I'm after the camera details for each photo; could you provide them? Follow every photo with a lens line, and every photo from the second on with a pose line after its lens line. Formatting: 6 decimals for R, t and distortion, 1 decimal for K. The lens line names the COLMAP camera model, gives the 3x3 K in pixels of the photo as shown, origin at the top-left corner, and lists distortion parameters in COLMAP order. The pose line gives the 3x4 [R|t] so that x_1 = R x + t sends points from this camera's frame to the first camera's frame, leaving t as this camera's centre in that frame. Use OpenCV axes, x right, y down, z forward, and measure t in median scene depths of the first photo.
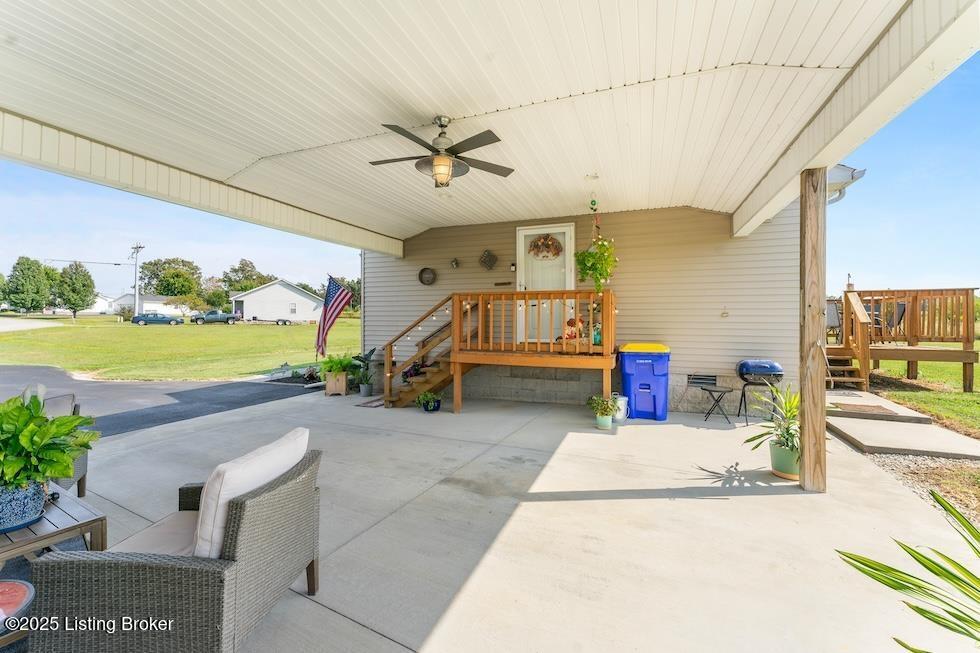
lens RADIAL K [[399.5, 0, 490.0], [0, 399.5, 326.5], [0, 0, 1]] dist [-0.000112, -0.000106]
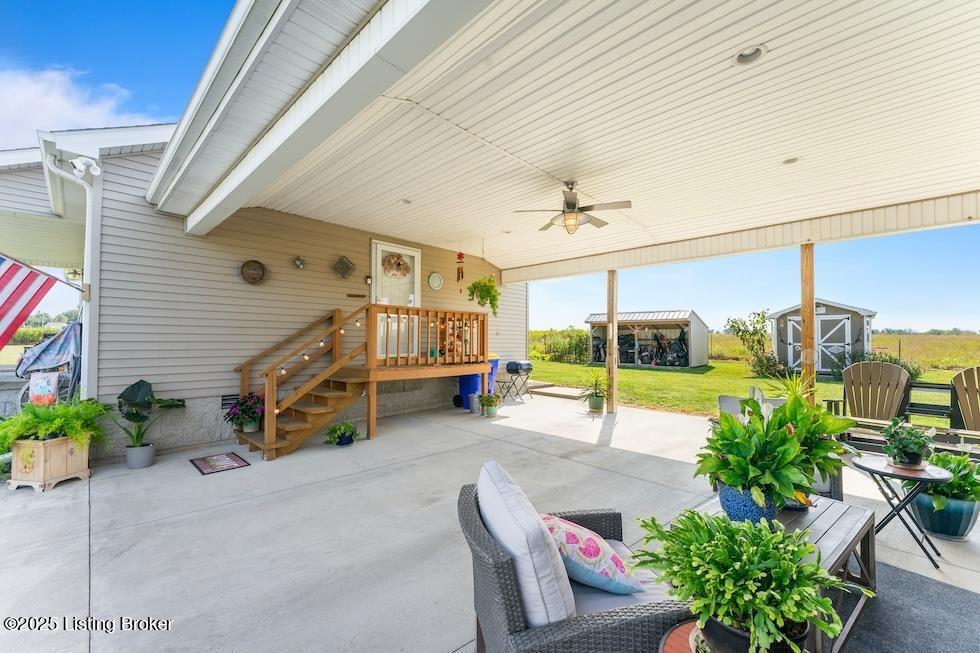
lens RADIAL K [[396.9, 0, 492.3], [0, 396.9, 344.5], [0, 0, 1]] dist [0.000095, -0.000044]
pose [[0.380969, -0.008292, 0.924550, -0.728698], [0.008946, 0.999946, 0.005282, 0.004277], [-0.924544, 0.006259, 0.381023, 0.375204]]
